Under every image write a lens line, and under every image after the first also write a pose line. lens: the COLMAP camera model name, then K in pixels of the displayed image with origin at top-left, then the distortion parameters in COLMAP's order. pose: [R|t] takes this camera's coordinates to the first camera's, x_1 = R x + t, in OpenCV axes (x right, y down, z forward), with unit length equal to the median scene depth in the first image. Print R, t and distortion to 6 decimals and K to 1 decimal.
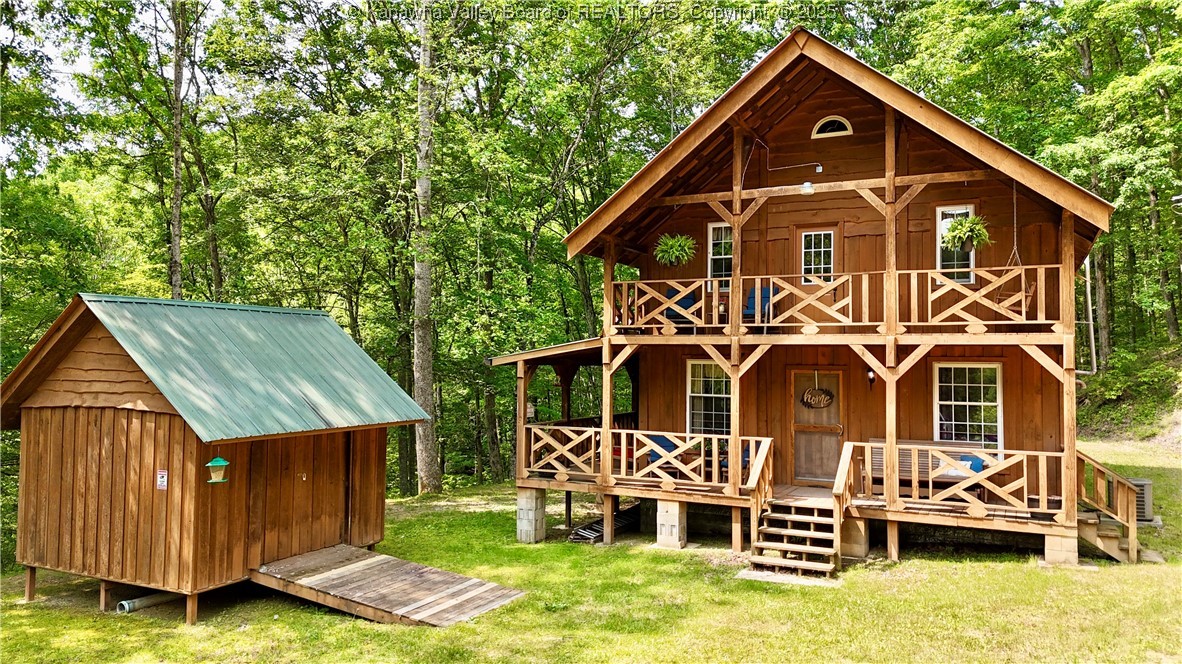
lens RADIAL K [[862.9, 0, 590.9], [0, 862.9, 328.3], [0, 0, 1]] dist [0.090251, -0.090629]
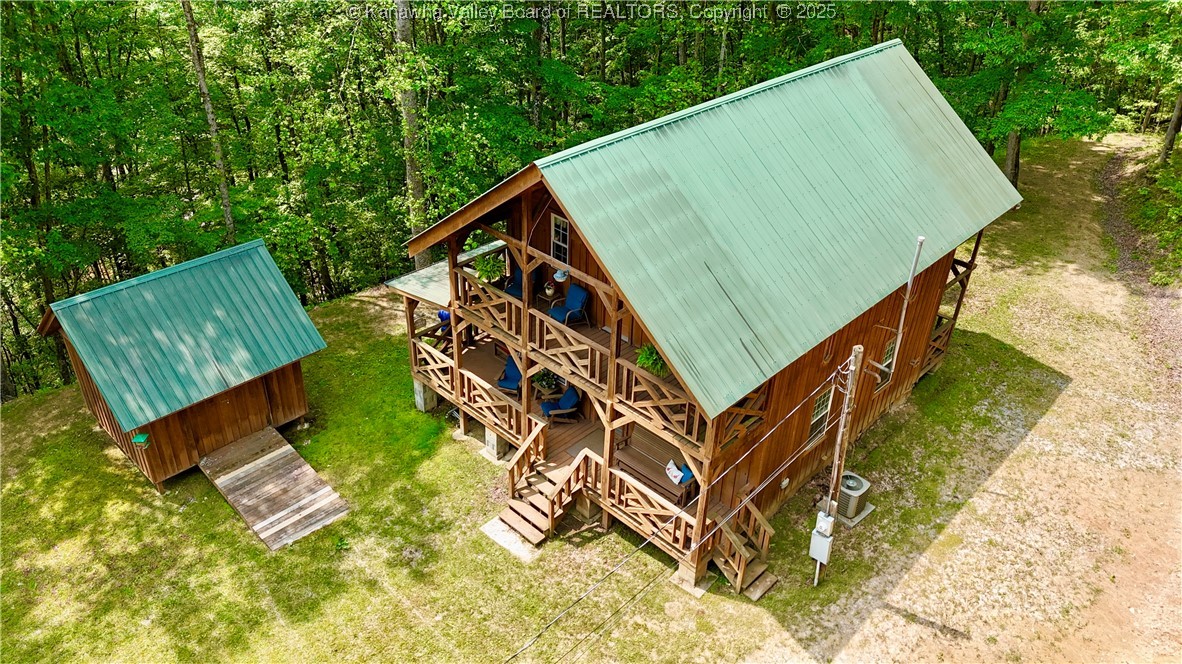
lens RADIAL K [[857.7, 0, 590.0], [0, 857.7, 324.2], [0, 0, 1]] dist [0.168097, -0.382476]
pose [[0.953518, 0.178432, -0.242828, 0.559364], [-0.015353, 0.833559, 0.552217, -0.718056], [0.300944, -0.522821, 0.797553, 0.052778]]
